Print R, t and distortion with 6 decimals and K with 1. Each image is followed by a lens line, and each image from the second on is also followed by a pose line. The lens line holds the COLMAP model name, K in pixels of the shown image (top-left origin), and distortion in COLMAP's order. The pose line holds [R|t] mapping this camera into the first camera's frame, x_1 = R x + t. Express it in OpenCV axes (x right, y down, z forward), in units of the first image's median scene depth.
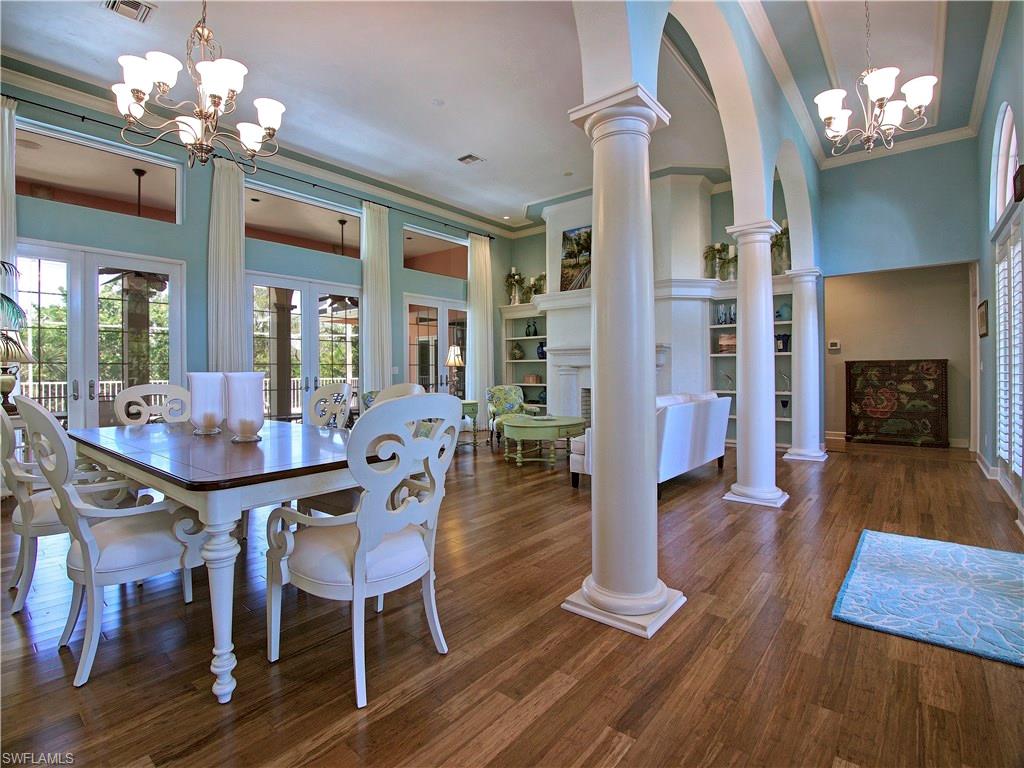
lens RADIAL K [[486.1, 0, 512.0], [0, 486.1, 368.0], [0, 0, 1]] dist [-0.002470, -0.000181]
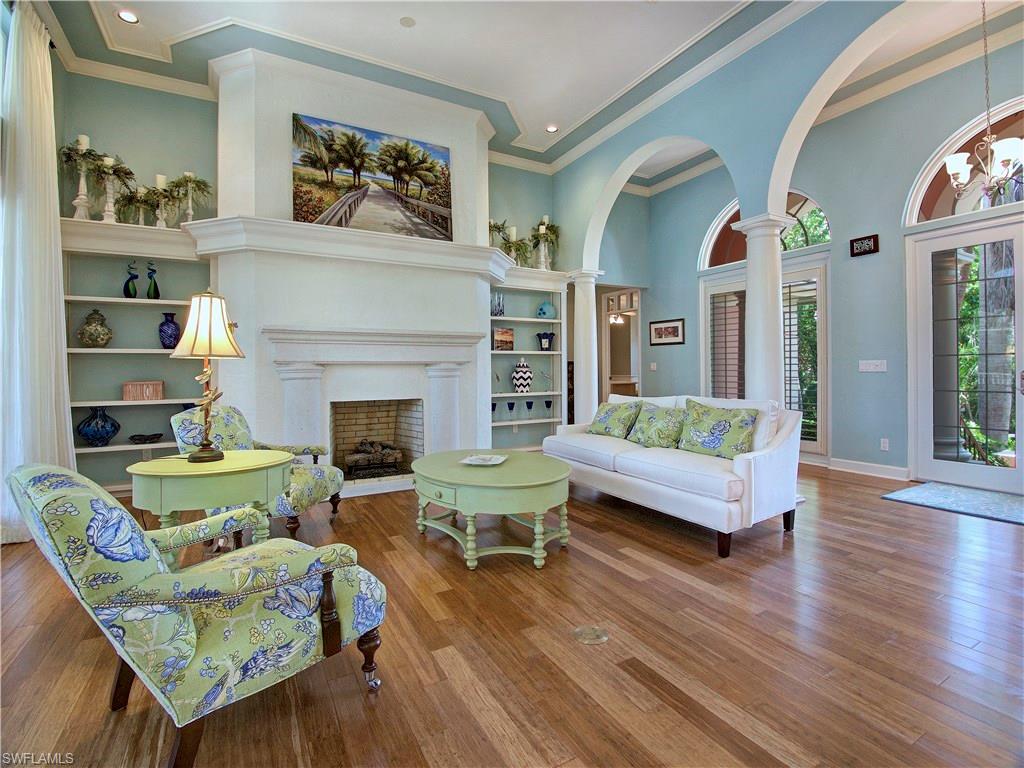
lens RADIAL K [[486.1, 0, 512.0], [0, 486.1, 368.0], [0, 0, 1]] dist [-0.002470, -0.000181]
pose [[0.371943, 0.008072, 0.928220, -0.309641], [0.002939, 0.999947, -0.009873, 0.008464], [-0.928251, 0.006401, 0.371900, 0.590087]]
